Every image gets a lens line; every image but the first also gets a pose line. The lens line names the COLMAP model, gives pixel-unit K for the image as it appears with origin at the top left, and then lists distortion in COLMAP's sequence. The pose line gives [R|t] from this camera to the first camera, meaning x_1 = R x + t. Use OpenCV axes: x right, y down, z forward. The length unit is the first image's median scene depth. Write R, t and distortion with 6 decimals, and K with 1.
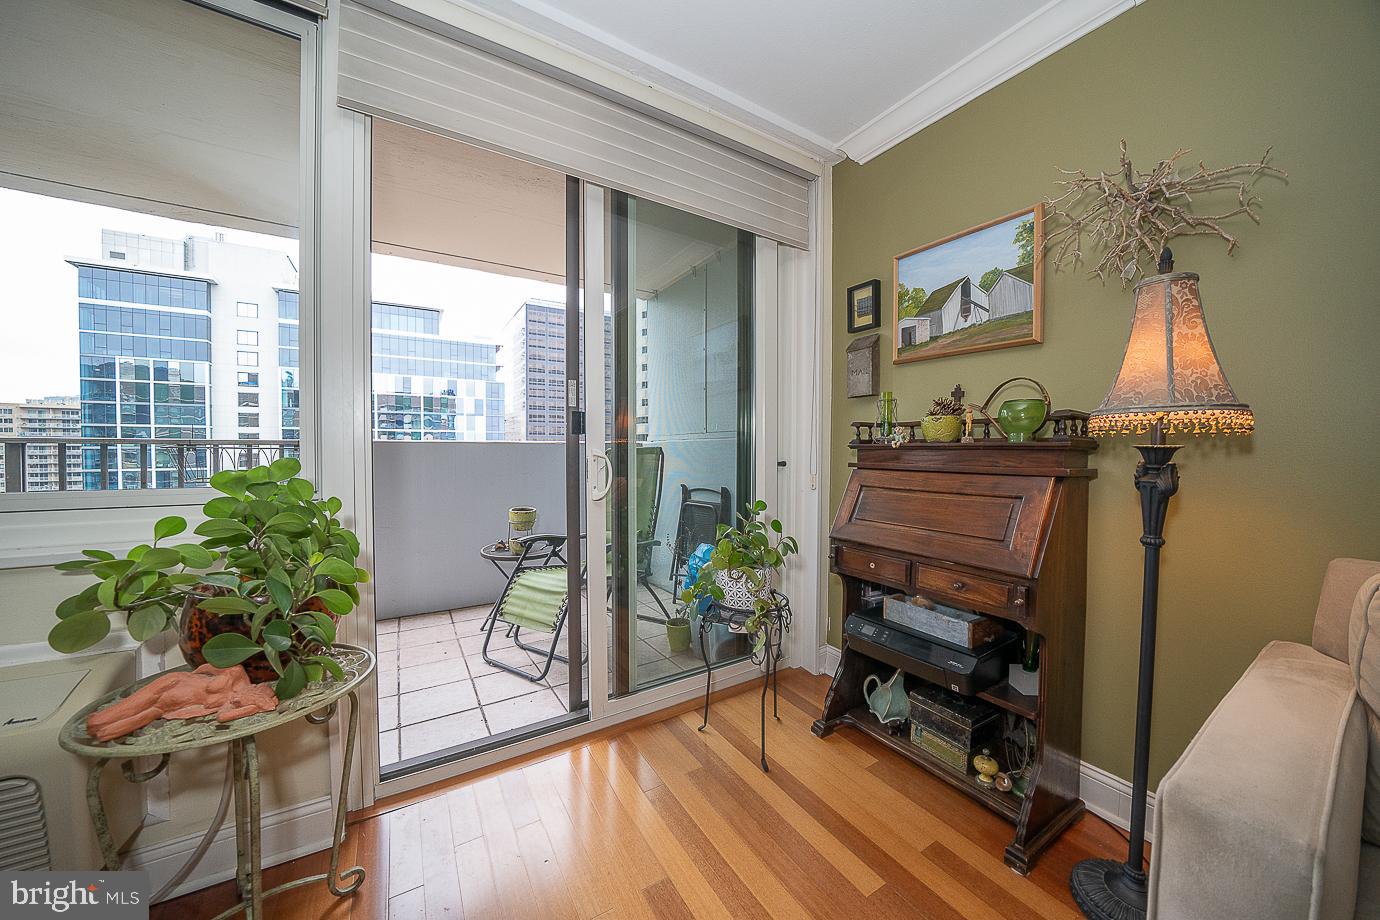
lens RADIAL K [[484.5, 0, 690.0], [0, 484.5, 460.0], [0, 0, 1]] dist [-0.020065, -0.000039]
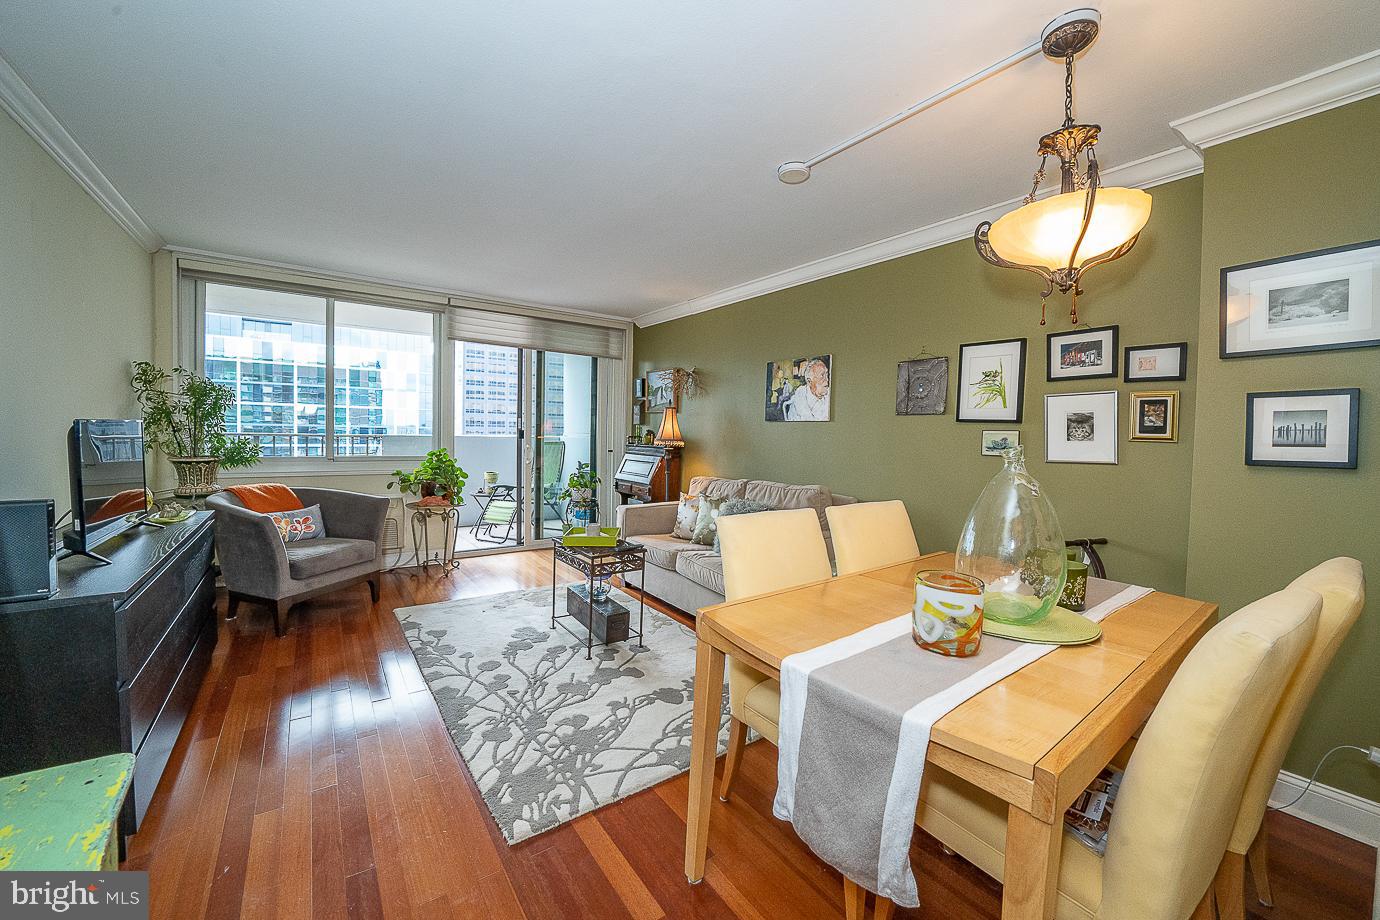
lens RADIAL K [[538.7, 0, 680.4], [0, 538.7, 454.1], [0, 0, 1]] dist [-0.021695, -0.000034]
pose [[0.997972, 0.015106, 0.061838, 0.293635], [-0.016319, 0.999683, 0.019151, -0.025829], [-0.061529, -0.020122, 0.997902, -1.280194]]
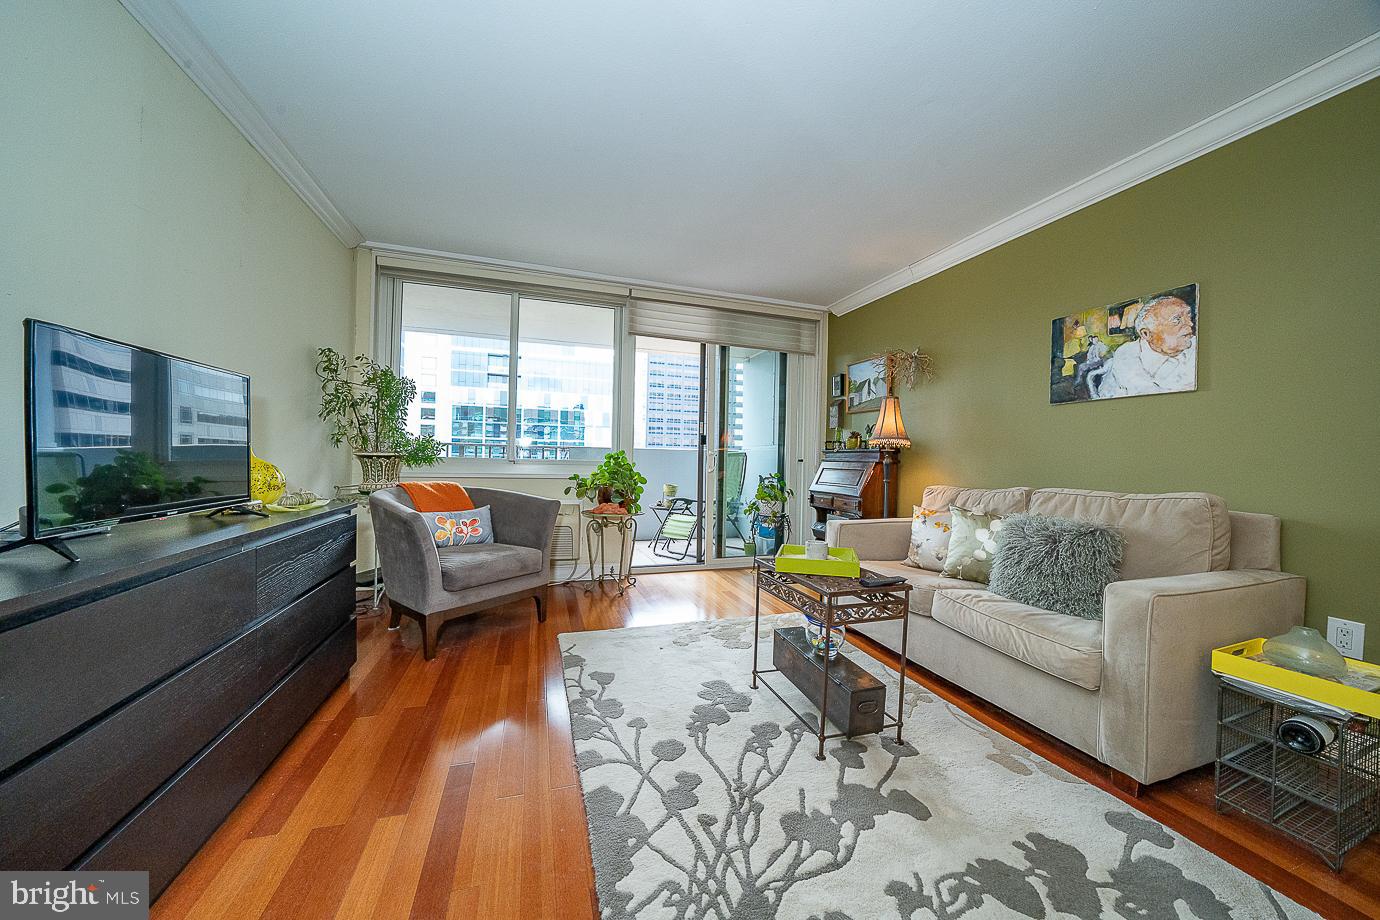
lens RADIAL K [[484.5, 0, 690.0], [0, 484.5, 460.0], [0, 0, 1]] dist [-0.020065, -0.000039]
pose [[0.972991, 0.017775, -0.230156, 0.165010], [-0.023428, 0.999487, -0.021849, 0.048962], [0.229649, 0.026651, 0.972909, -0.861147]]
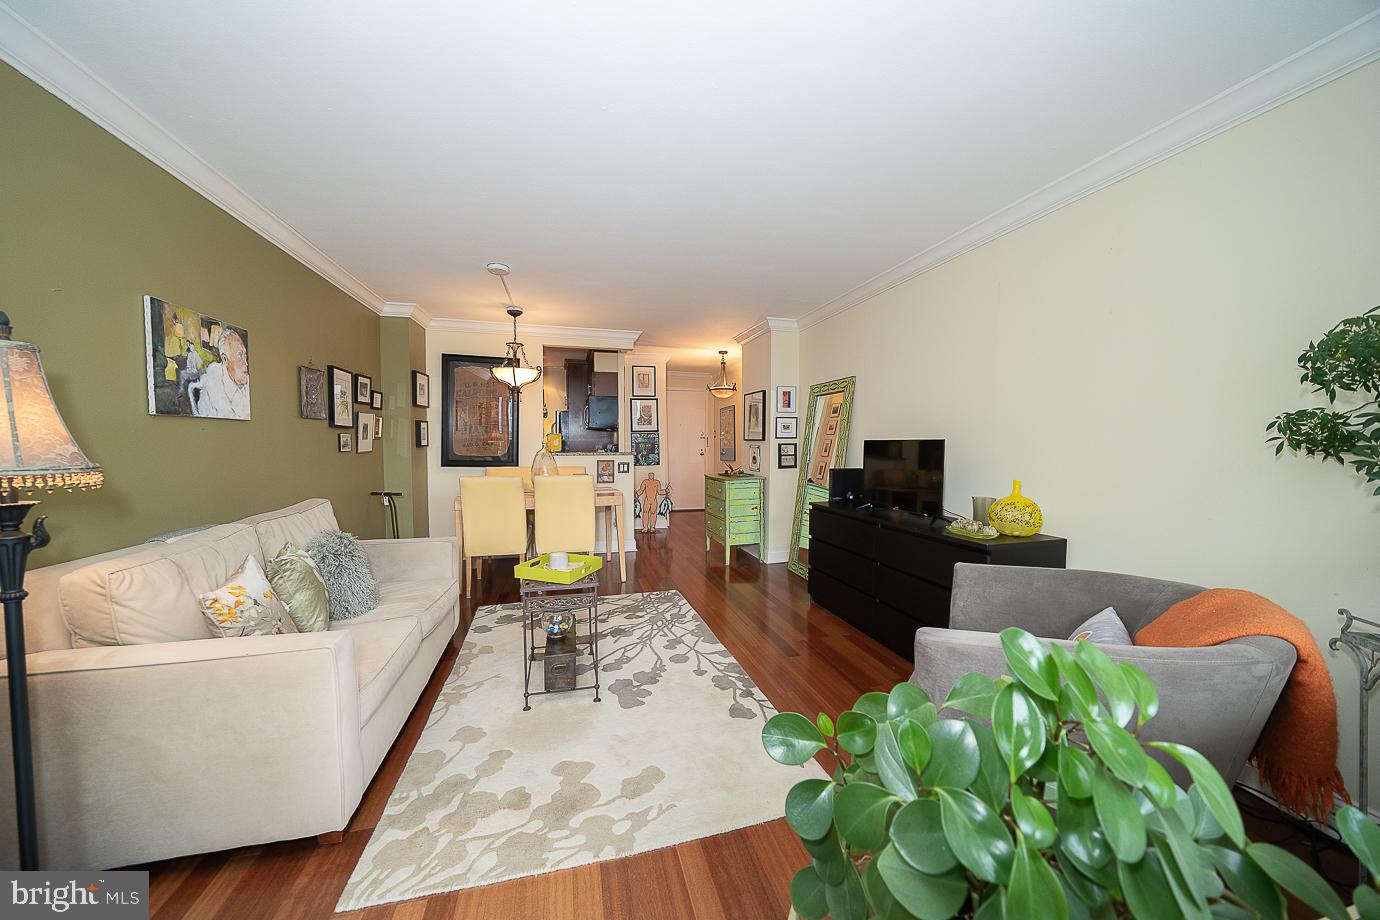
lens RADIAL K [[484.5, 0, 690.0], [0, 484.5, 460.0], [0, 0, 1]] dist [-0.020065, -0.000039]
pose [[-0.958972, -0.016621, 0.283015, -0.265296], [0.001157, 0.998042, 0.062534, -0.067212], [-0.283500, 0.060296, -0.957075, 0.570058]]
